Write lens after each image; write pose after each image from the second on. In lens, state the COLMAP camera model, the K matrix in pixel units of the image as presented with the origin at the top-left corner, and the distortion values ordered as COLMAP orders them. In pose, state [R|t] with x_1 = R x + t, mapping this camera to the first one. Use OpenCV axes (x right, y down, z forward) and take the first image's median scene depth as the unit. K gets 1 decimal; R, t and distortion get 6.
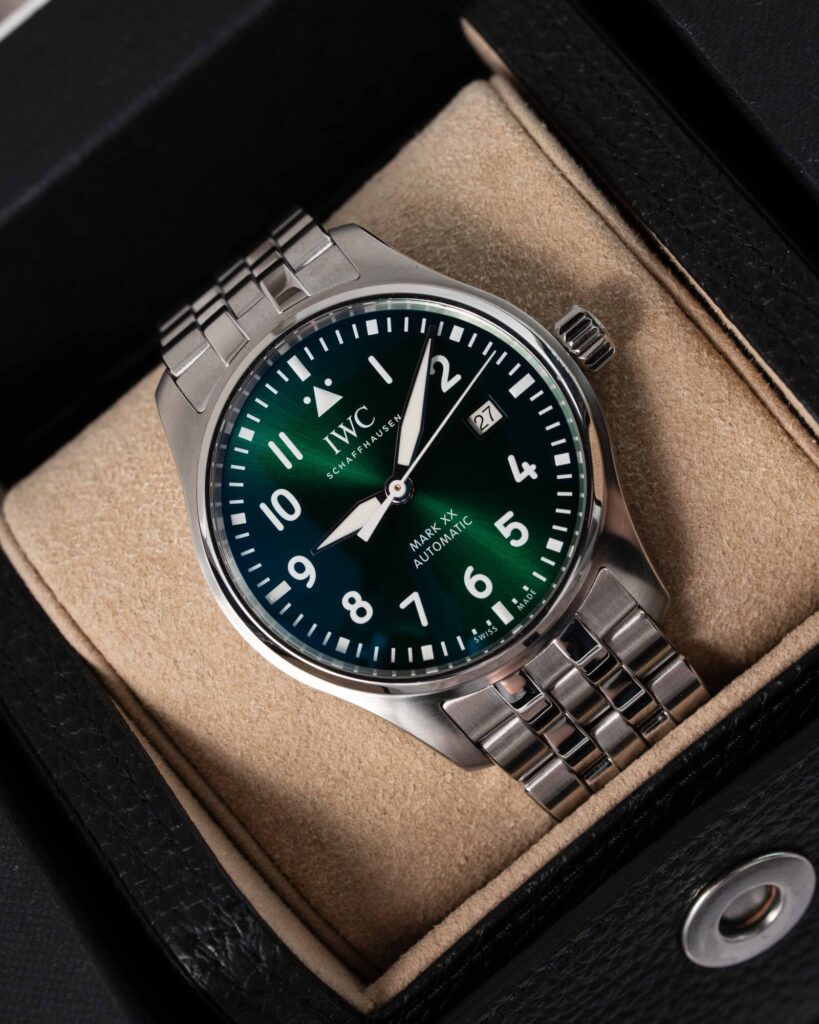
lens RADIAL K [[4619.8, 0, 409.5], [0, 4619.8, 512.0], [0, 0, 1]] dist [0.045144, -5.925490]
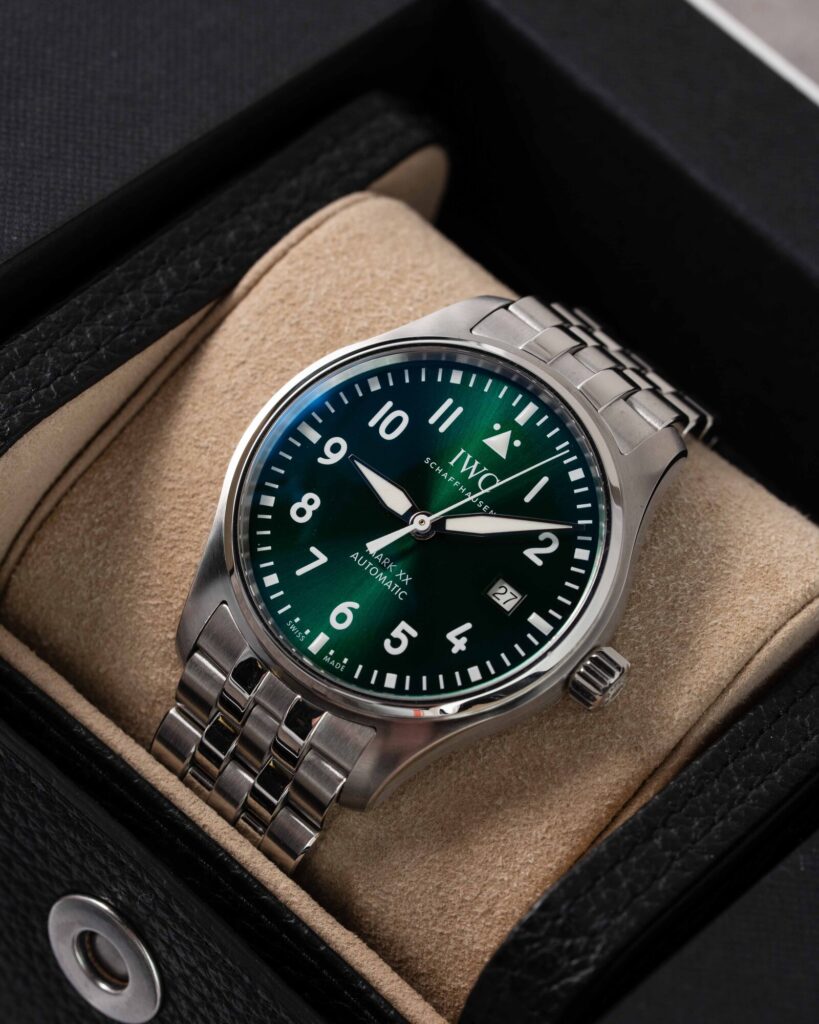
lens RADIAL K [[4619.8, 0, 409.5], [0, 4619.8, 512.0], [0, 0, 1]] dist [0.045144, -5.925490]
pose [[0.157641, 0.970420, -0.182849, 0.181037], [-0.974777, 0.182543, 0.128407, -0.133696], [0.157986, 0.157994, 0.974719, -0.002401]]
